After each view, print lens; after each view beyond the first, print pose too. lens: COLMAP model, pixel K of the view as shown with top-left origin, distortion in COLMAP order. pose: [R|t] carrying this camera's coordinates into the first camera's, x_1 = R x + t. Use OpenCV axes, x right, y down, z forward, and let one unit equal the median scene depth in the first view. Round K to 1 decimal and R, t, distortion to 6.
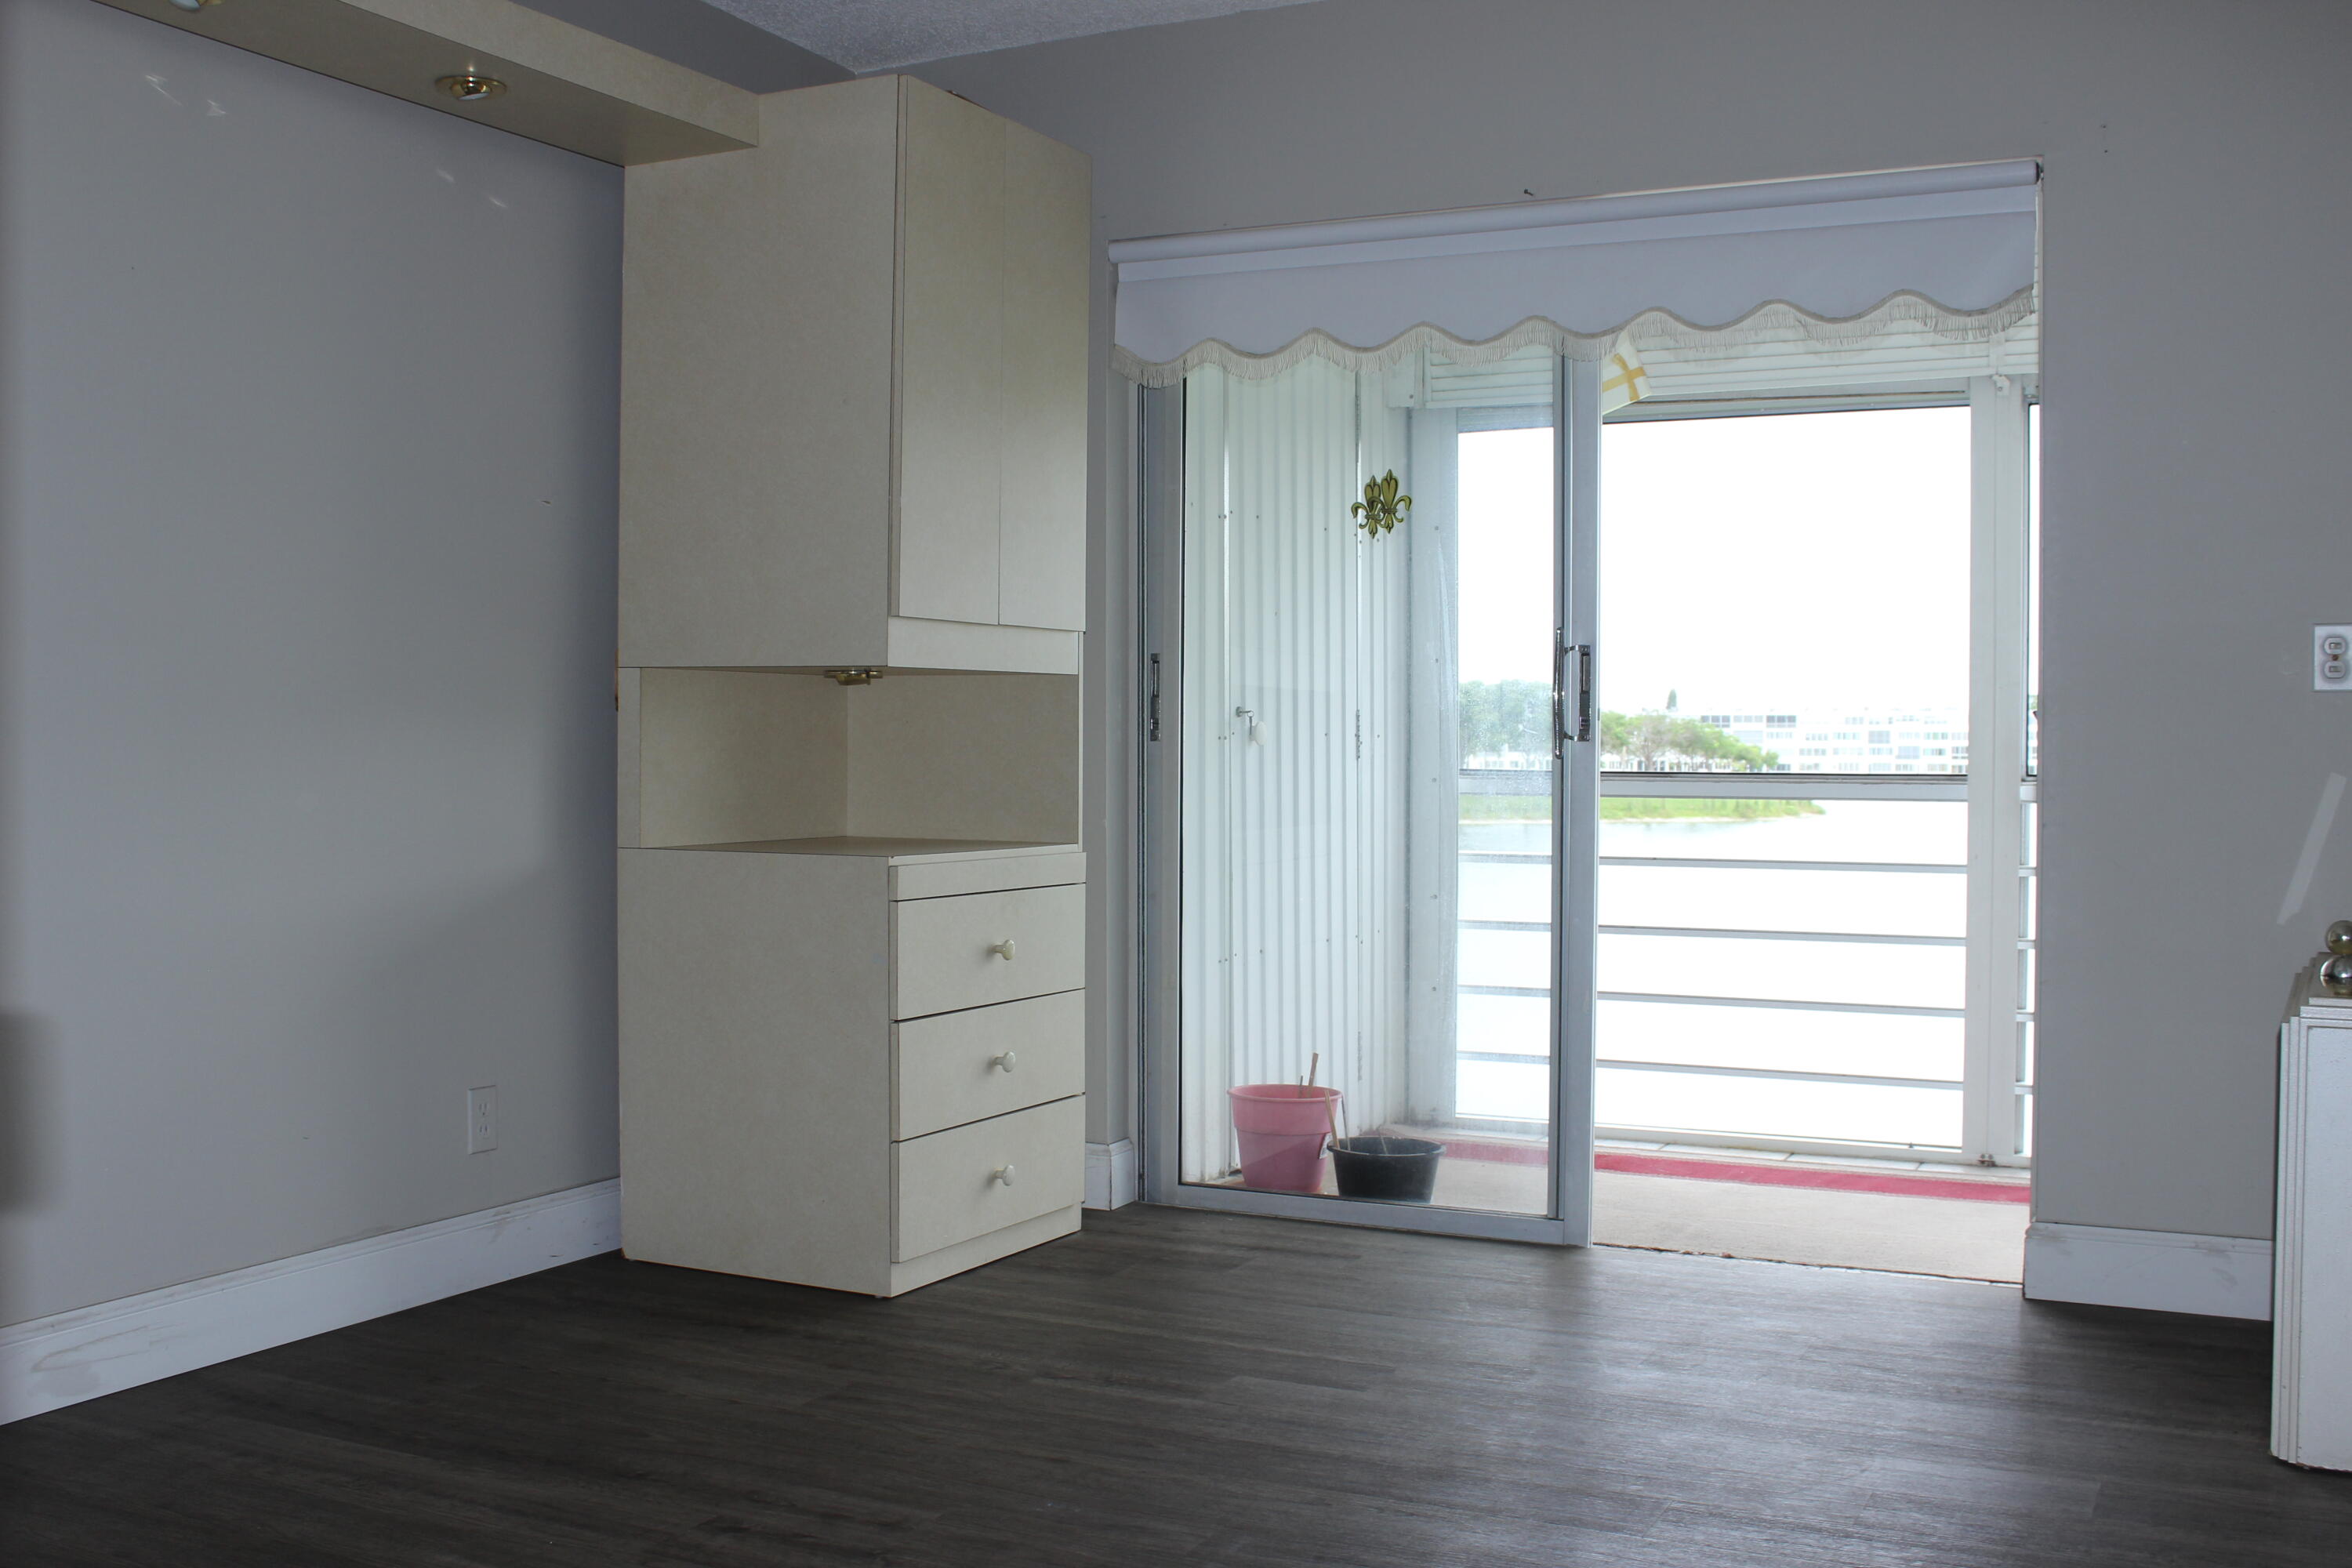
lens RADIAL K [[2314.9, 0, 1159.2], [0, 2314.9, 811.1], [0, 0, 1]] dist [-0.142264, 0.168311]
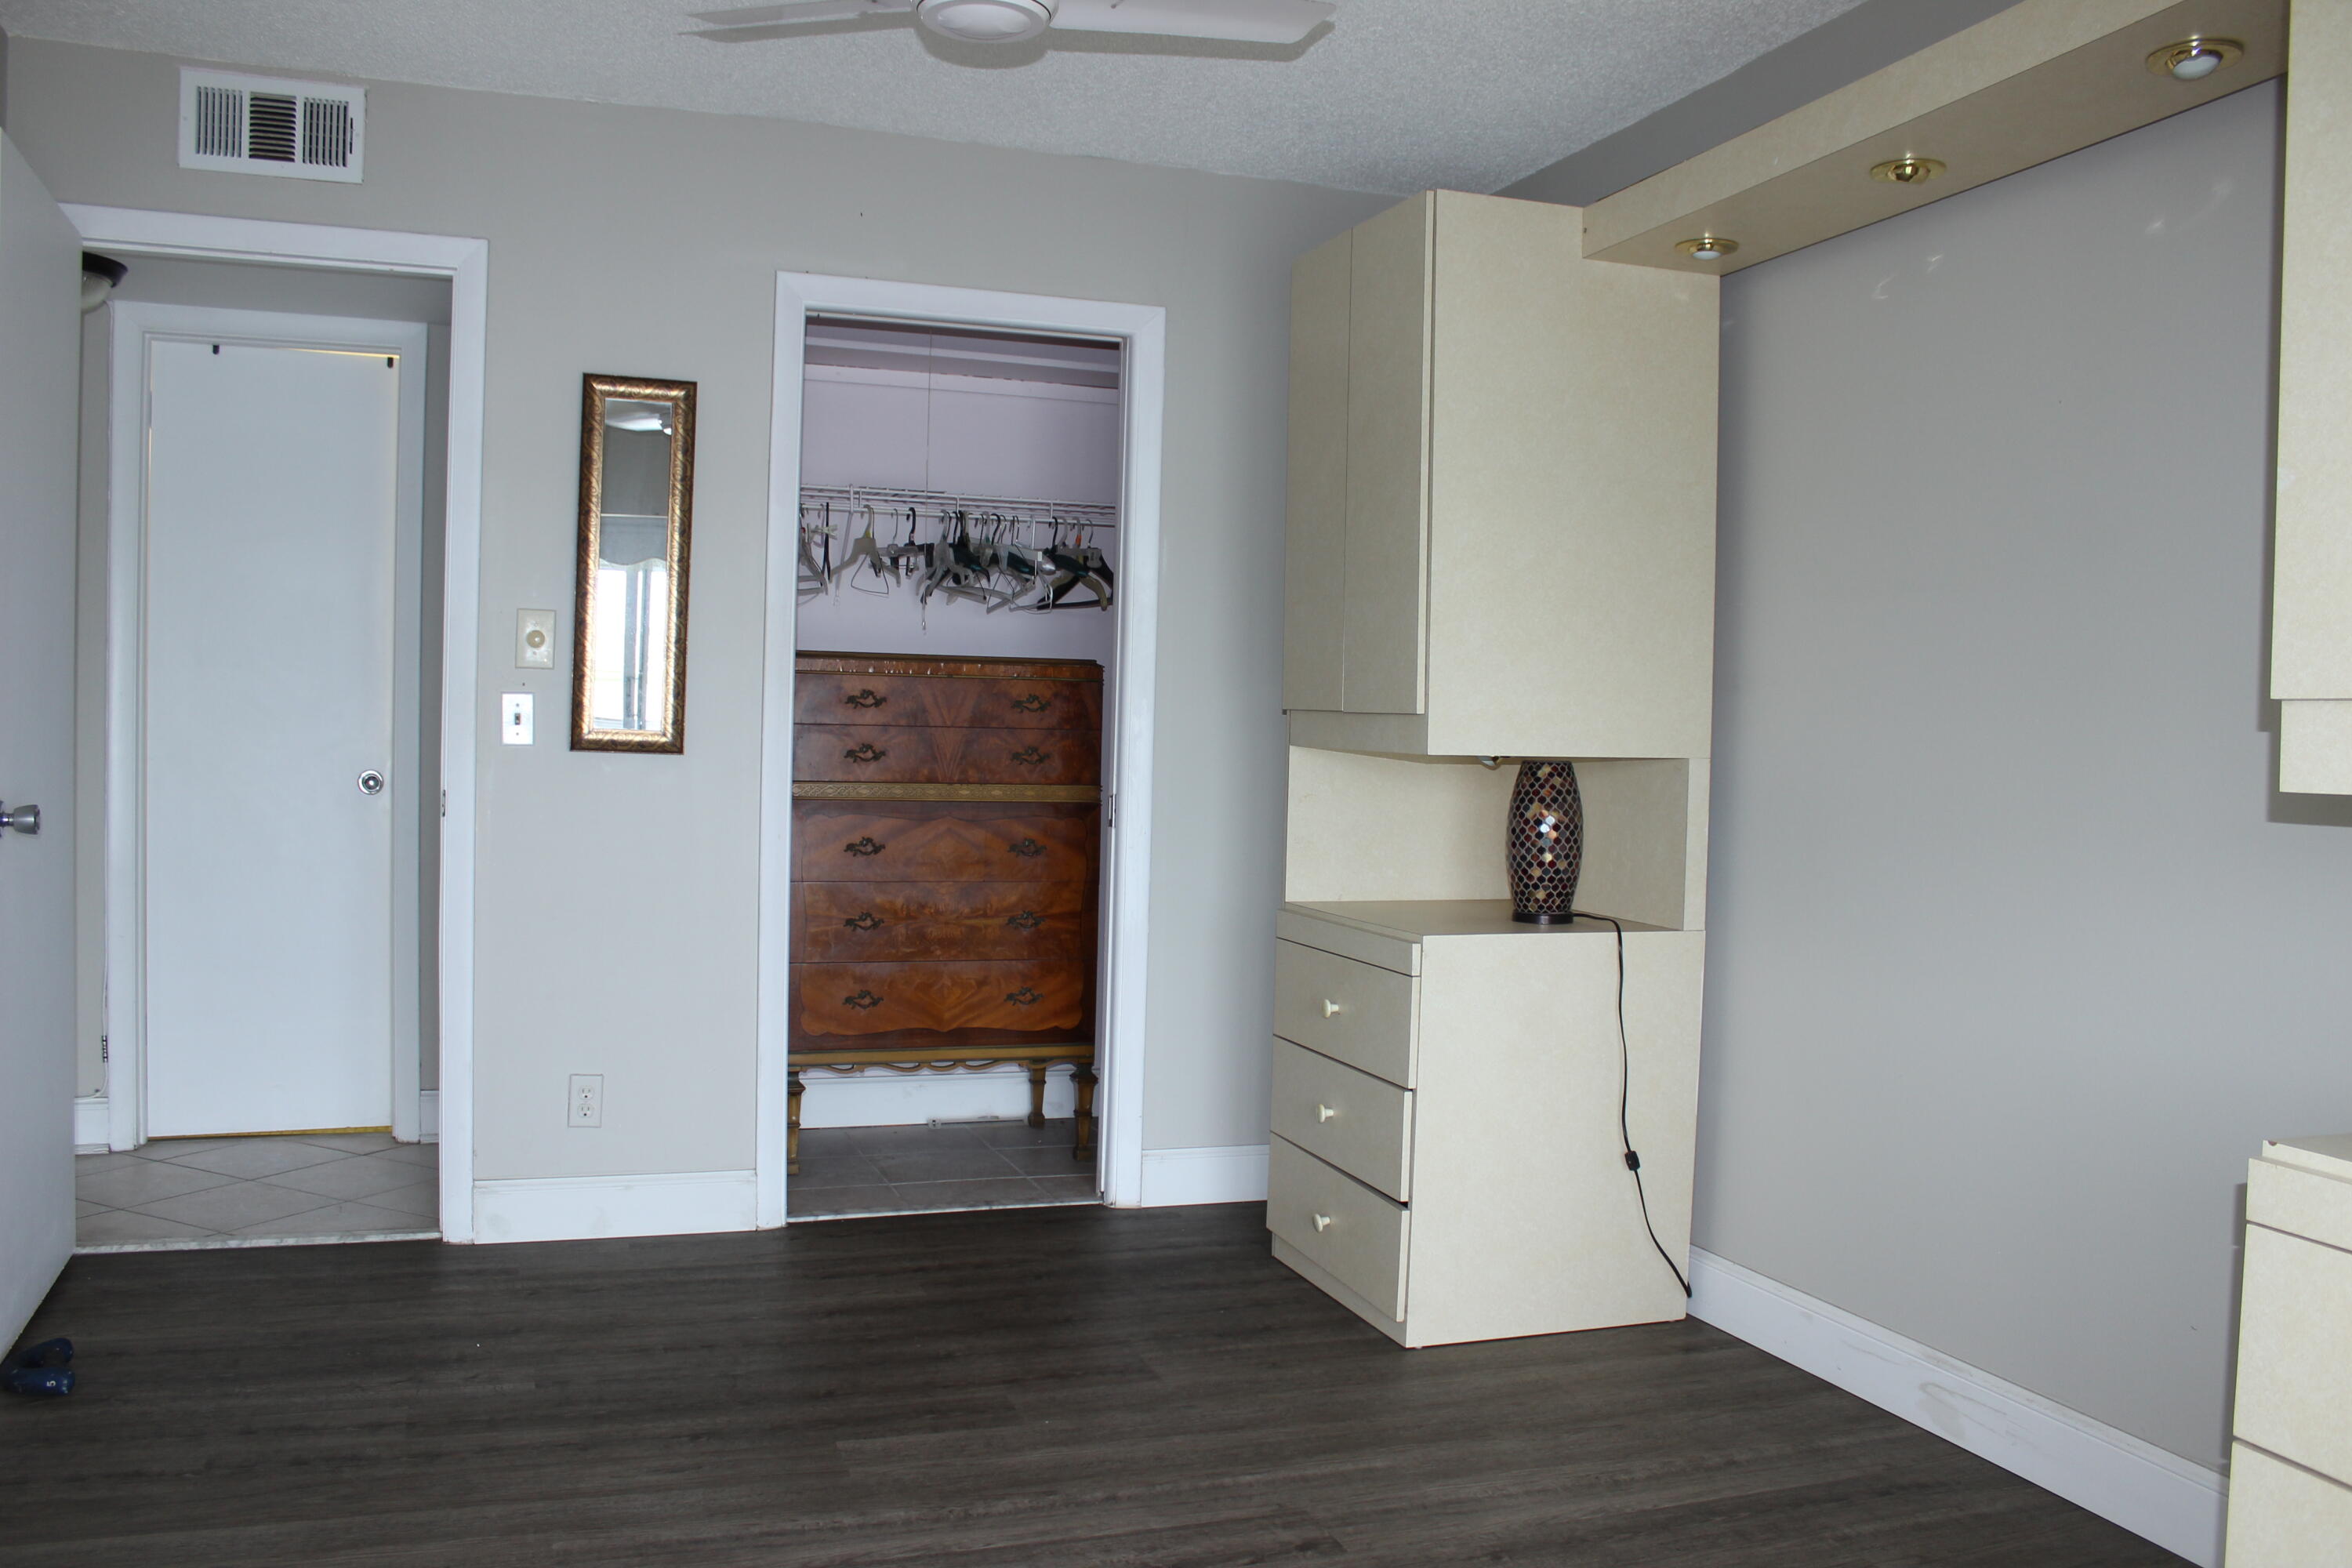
lens RADIAL K [[1931.0, 0, 1171.1], [0, 1931.0, 803.9], [0, 0, 1]] dist [-0.169775, 0.146285]
pose [[-0.689711, 0.005839, -0.724061, 0.391014], [-0.050268, 0.997169, 0.055924, -0.073544], [0.722338, 0.074969, -0.687465, 1.147281]]
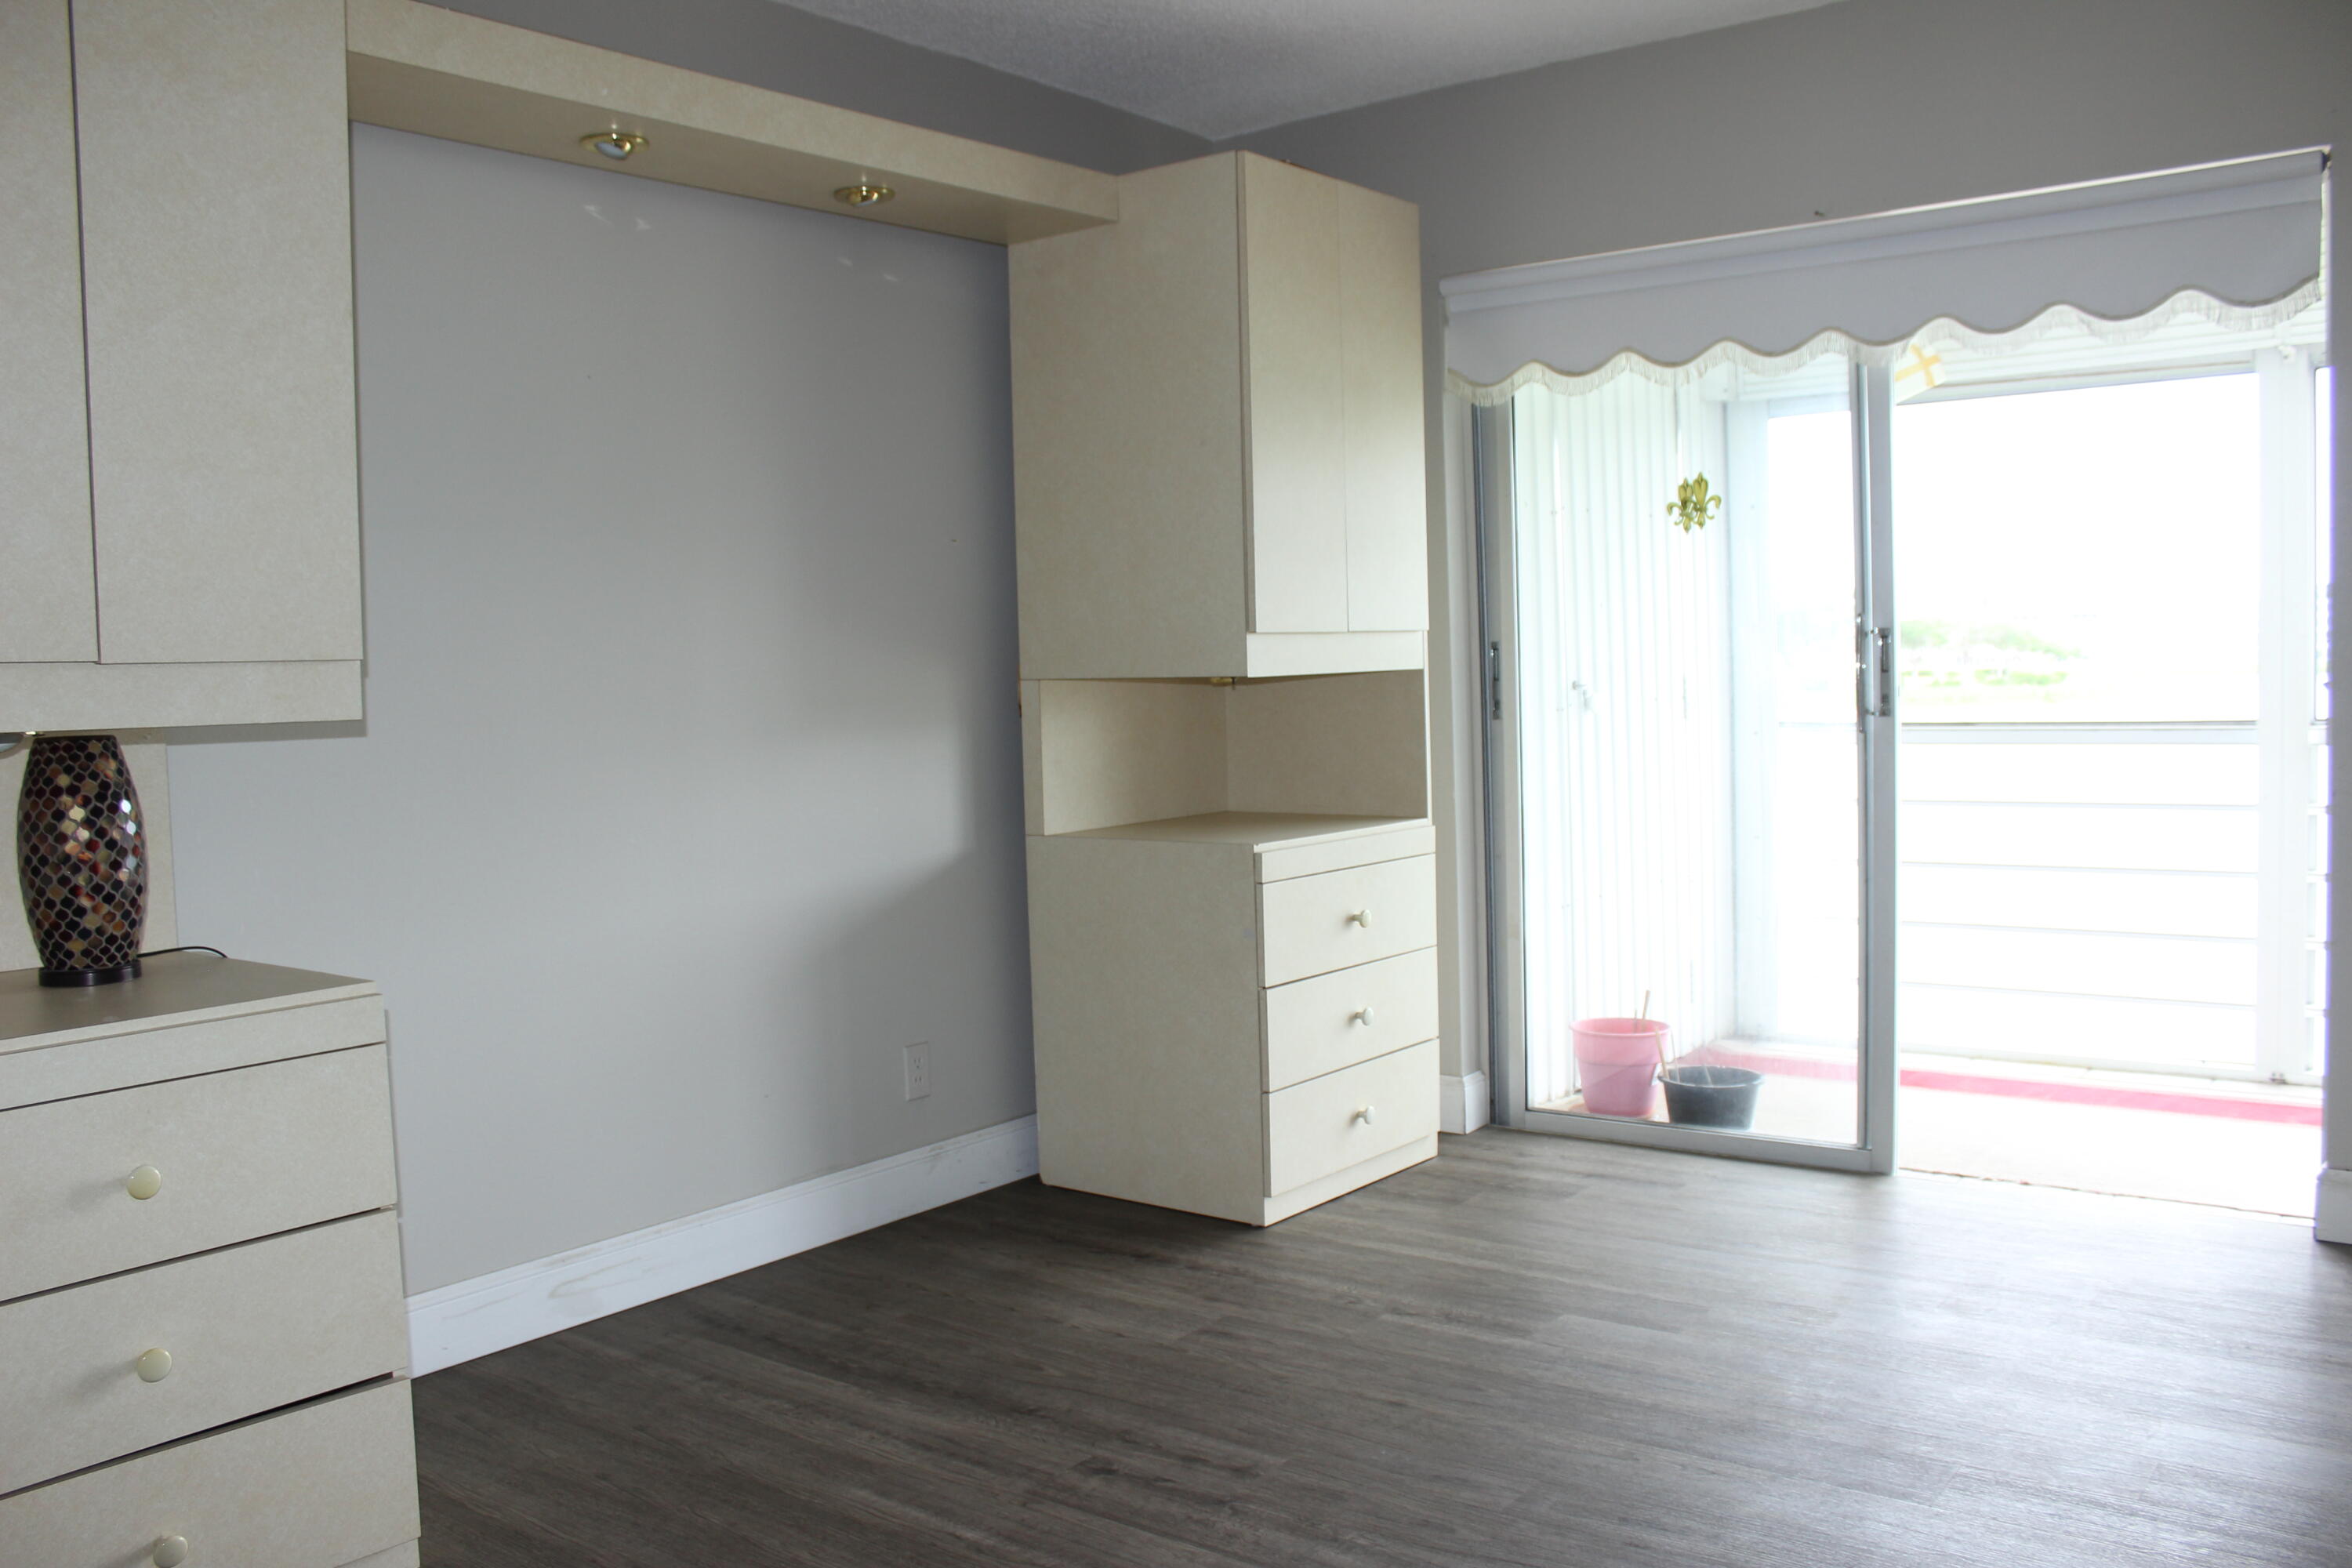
lens RADIAL K [[1931.0, 0, 1171.1], [0, 1931.0, 803.9], [0, 0, 1]] dist [-0.169775, 0.146285]
pose [[0.981415, -0.022111, -0.190617, 0.025571], [0.030693, 0.998638, 0.042185, -0.043075], [0.189425, -0.047251, 0.980758, 0.064391]]
